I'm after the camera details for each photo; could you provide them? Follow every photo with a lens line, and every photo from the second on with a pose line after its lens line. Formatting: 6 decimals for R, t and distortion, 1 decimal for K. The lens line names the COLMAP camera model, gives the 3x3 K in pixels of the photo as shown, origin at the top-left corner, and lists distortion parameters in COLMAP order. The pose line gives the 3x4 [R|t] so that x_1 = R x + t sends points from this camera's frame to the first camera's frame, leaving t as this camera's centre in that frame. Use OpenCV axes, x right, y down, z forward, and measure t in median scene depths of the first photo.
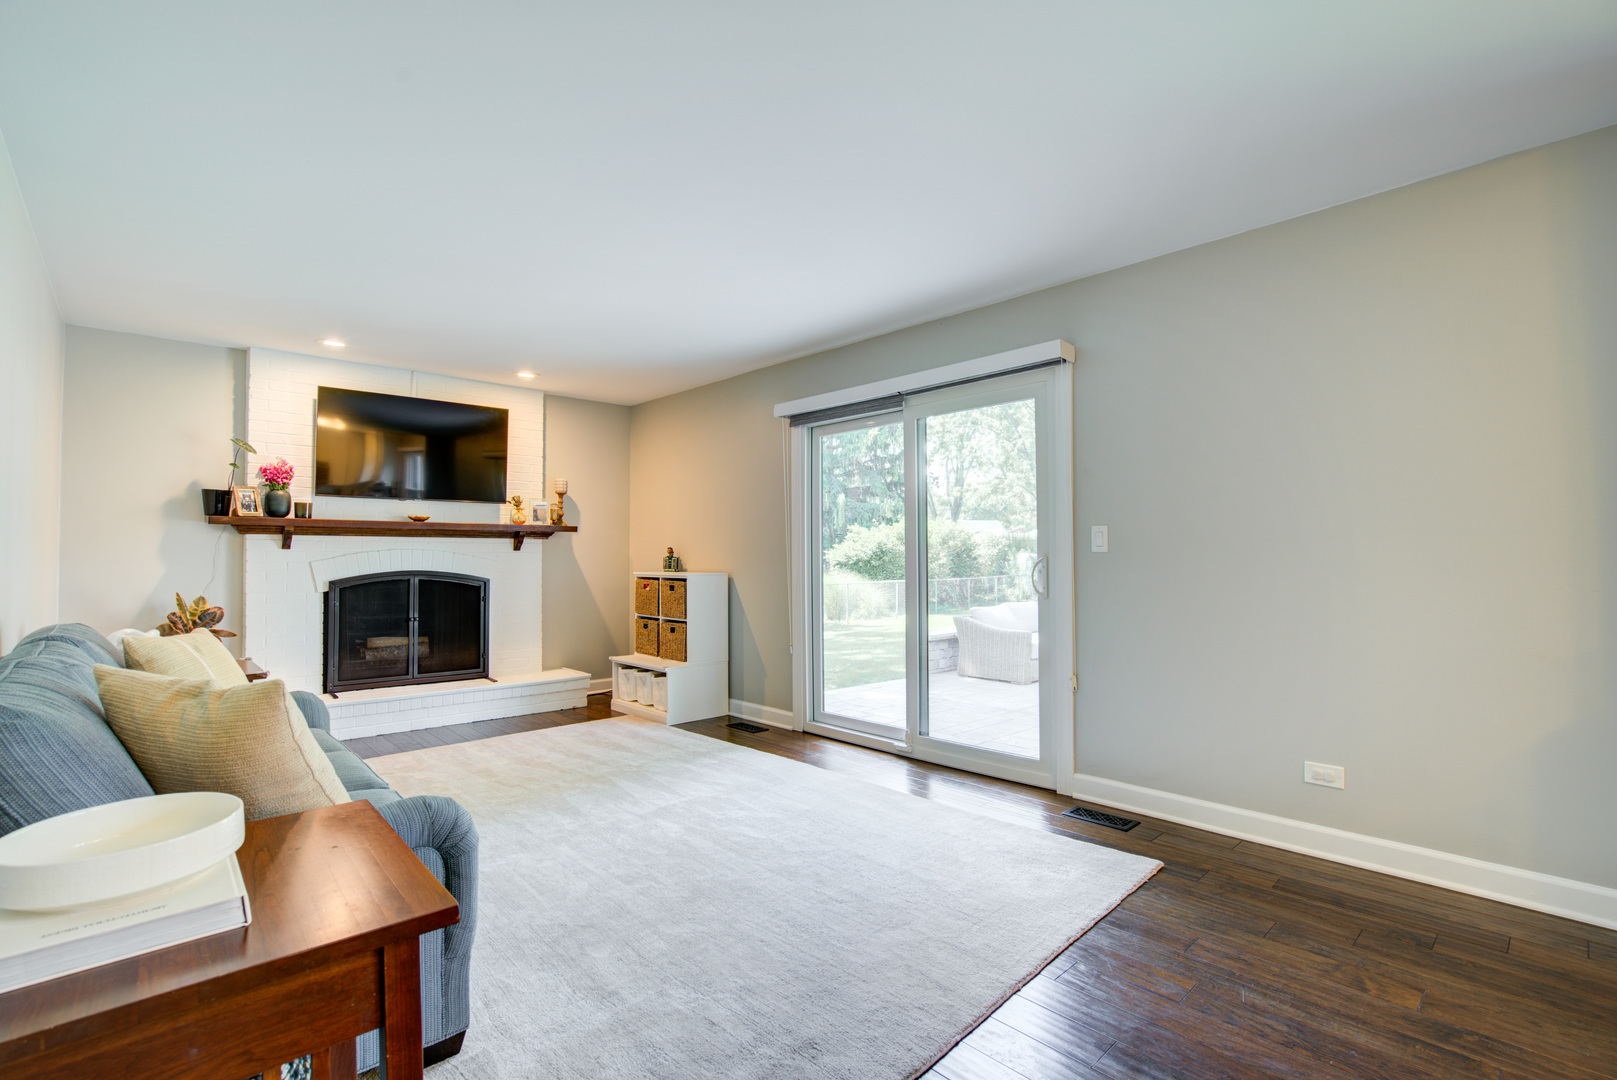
lens RADIAL K [[751.0, 0, 794.0], [0, 751.0, 542.0], [0, 0, 1]] dist [-0.057392, 0.024792]
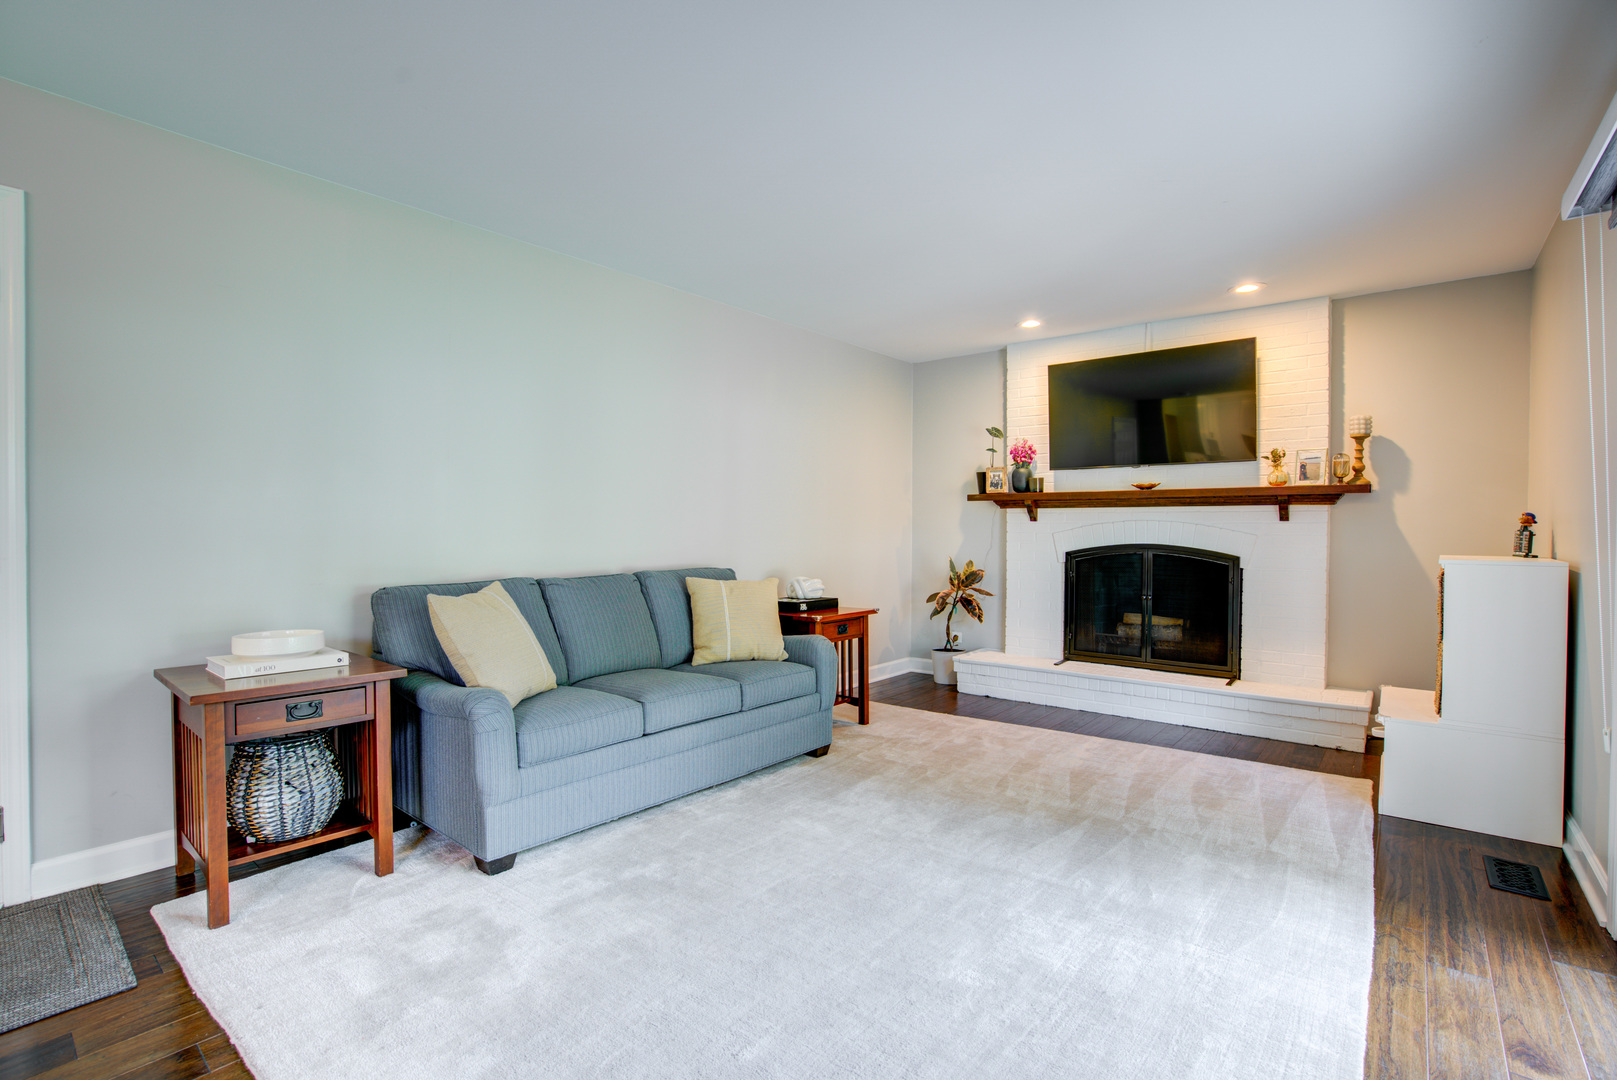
lens RADIAL K [[751.0, 0, 794.0], [0, 751.0, 542.0], [0, 0, 1]] dist [-0.057392, 0.024792]
pose [[0.129819, 0.020801, -0.991319, 0.337948], [0.016773, 0.999591, 0.023171, 0.008203], [0.991396, -0.019635, 0.129417, 0.464067]]
